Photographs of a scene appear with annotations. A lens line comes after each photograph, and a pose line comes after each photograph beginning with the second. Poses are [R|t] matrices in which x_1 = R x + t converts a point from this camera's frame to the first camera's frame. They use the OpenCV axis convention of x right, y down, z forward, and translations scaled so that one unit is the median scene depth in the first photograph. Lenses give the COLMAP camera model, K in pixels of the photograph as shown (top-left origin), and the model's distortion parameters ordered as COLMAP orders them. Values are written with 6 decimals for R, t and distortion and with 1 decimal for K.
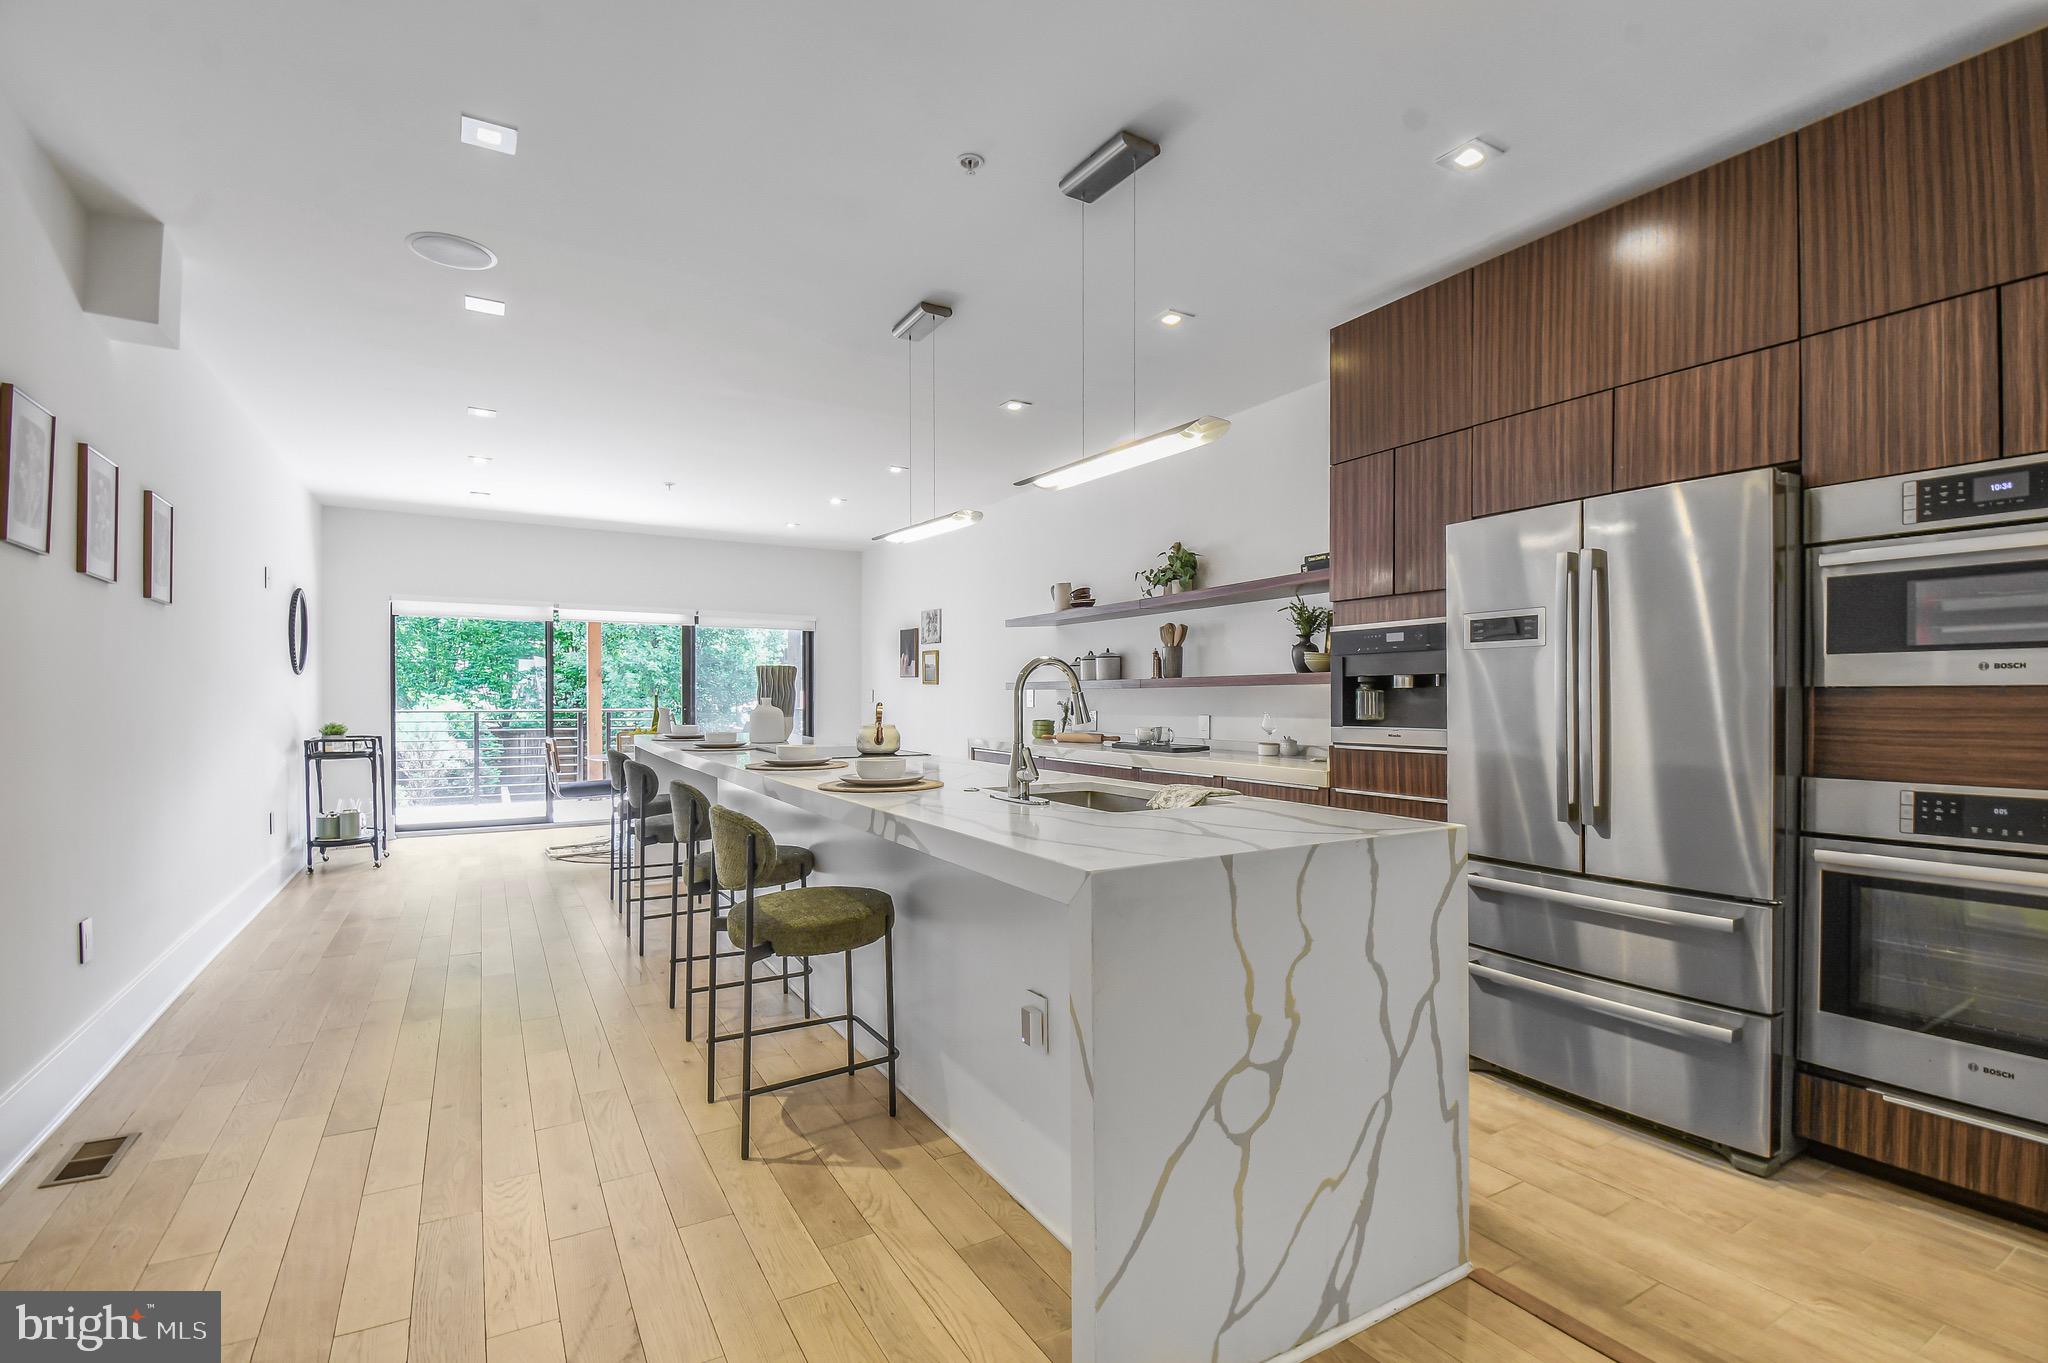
lens RADIAL K [[936.6, 0, 1030.0], [0, 936.6, 695.6], [0, 0, 1]] dist [-0.000958, -0.015257]
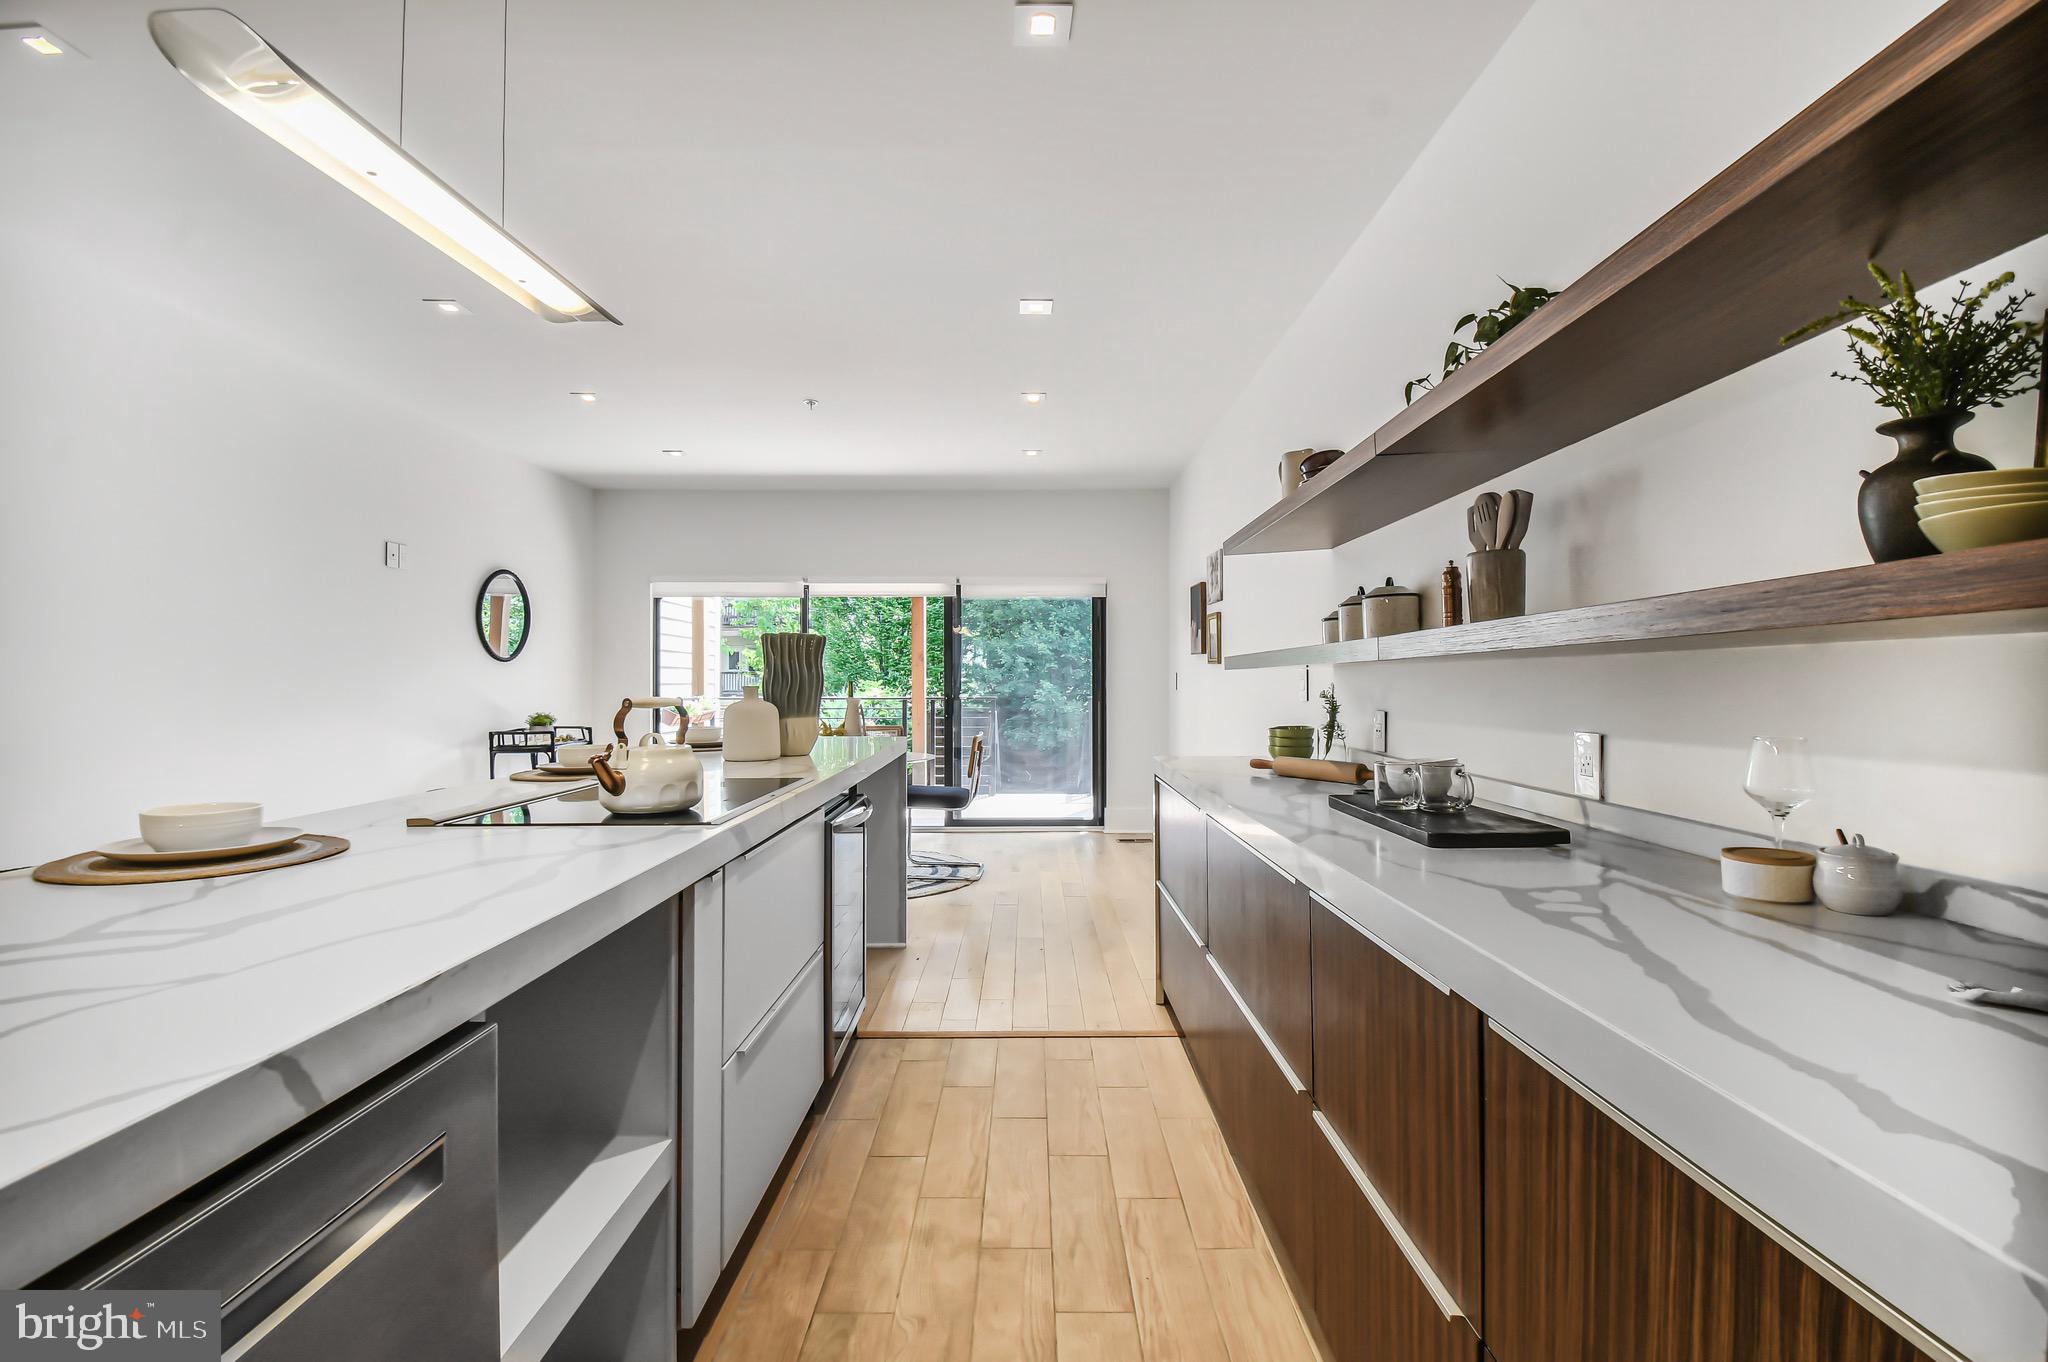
lens RADIAL K [[922.0, 0, 1023.9], [0, 922.0, 665.0], [0, 0, 1]] dist [-0.000731, -0.026881]
pose [[0.860879, -0.012140, -0.508664, 0.307693], [0.004017, 0.999846, -0.017064, 0.000077], [0.508793, 0.012647, 0.860796, 1.001688]]
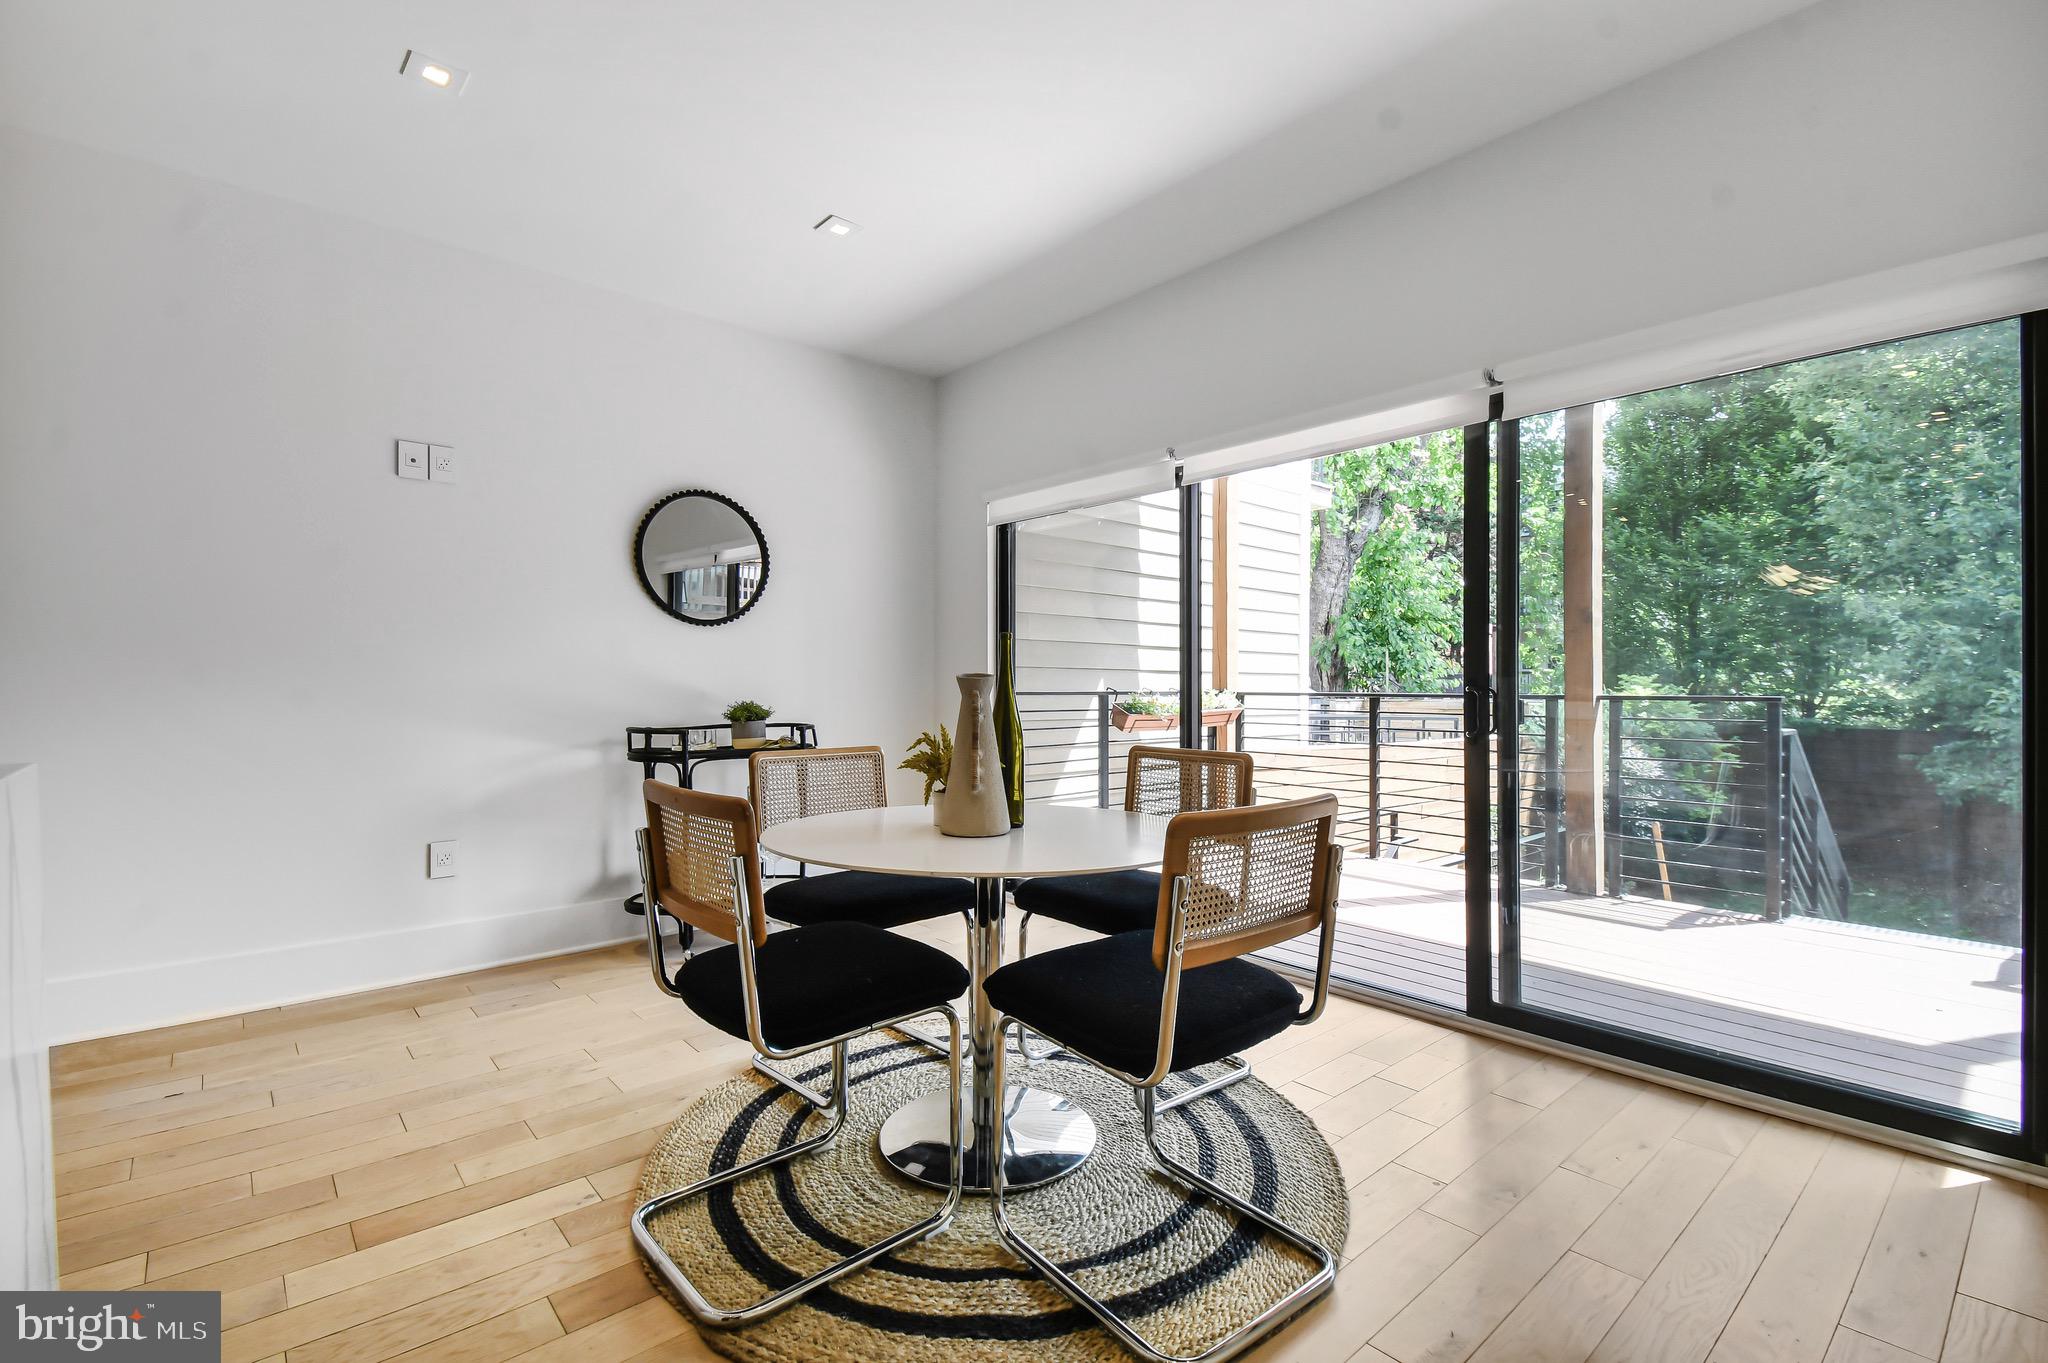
lens RADIAL K [[936.6, 0, 1030.0], [0, 936.6, 695.6], [0, 0, 1]] dist [-0.000958, -0.015257]
pose [[0.185844, 0.009989, -0.982528, -0.243414], [-0.000938, 0.999950, 0.009988, 0.044289], [0.982579, -0.000935, 0.185844, 2.387017]]
